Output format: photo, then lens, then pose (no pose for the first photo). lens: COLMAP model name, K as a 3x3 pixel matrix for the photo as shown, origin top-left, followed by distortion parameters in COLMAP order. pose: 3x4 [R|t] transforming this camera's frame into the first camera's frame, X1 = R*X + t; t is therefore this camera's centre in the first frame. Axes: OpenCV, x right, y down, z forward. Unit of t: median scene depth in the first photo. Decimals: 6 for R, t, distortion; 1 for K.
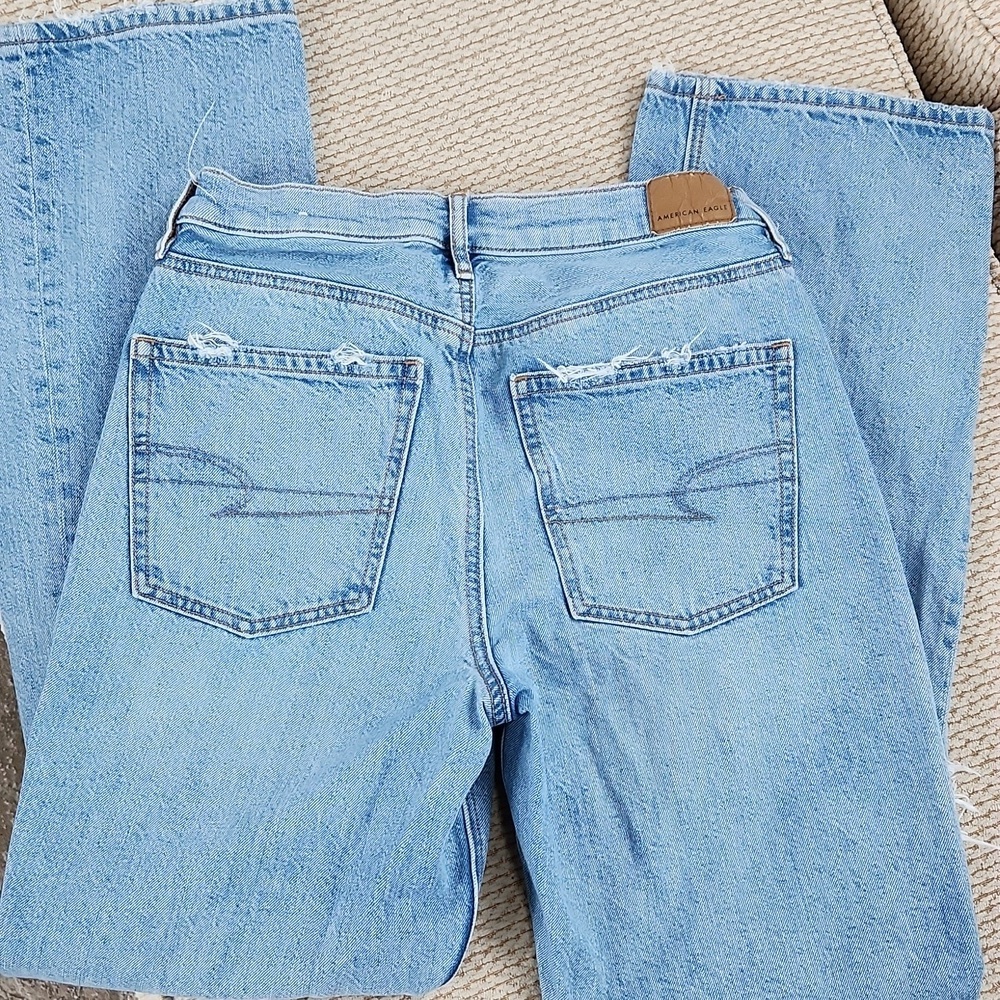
lens RADIAL K [[1381.3, 0, 500.0], [0, 1381.3, 500.0], [0, 0, 1]] dist [0.035592, -0.095540]
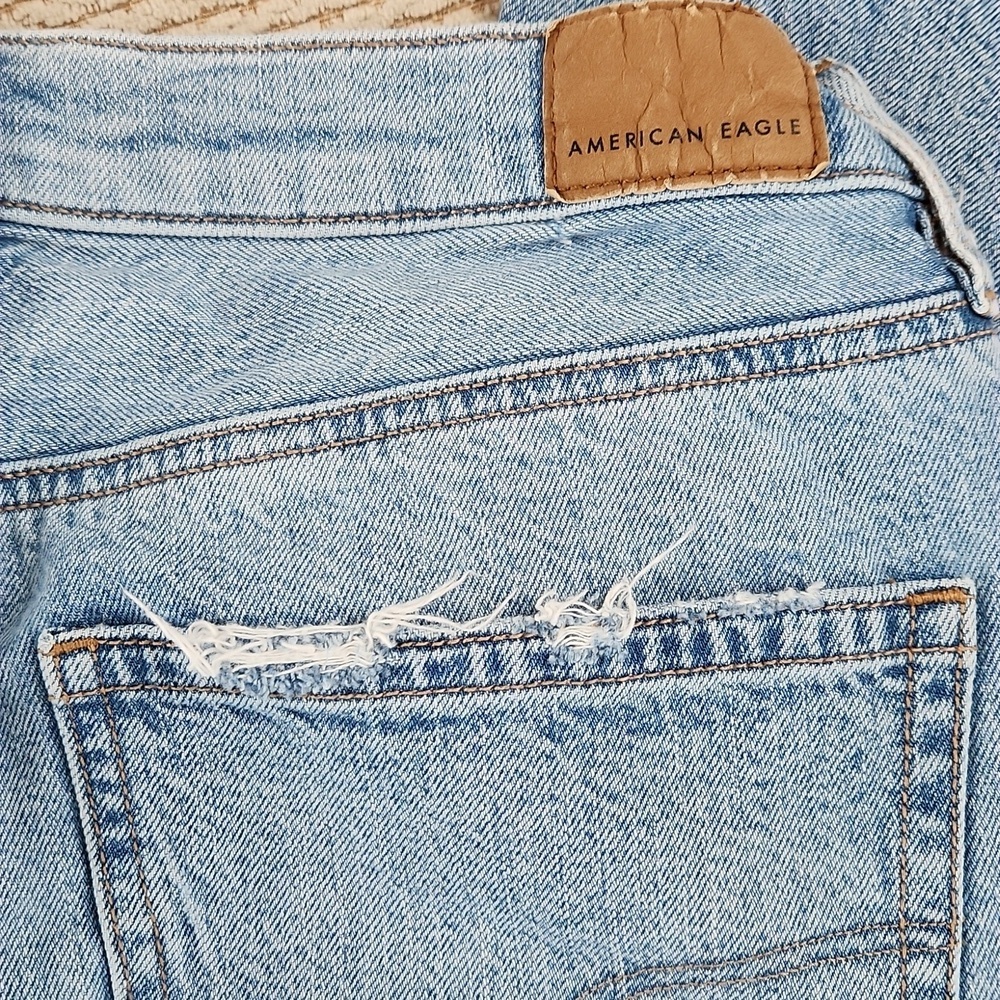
lens RADIAL K [[1454.3, 0, 500.3], [0, 1454.3, 468.9], [0, 0, 1]] dist [0.049810, -0.091759]
pose [[0.996422, 0.077138, -0.034543, 0.116243], [-0.074994, 0.995403, 0.059579, -0.152216], [0.038980, -0.056776, 0.997626, 0.679528]]
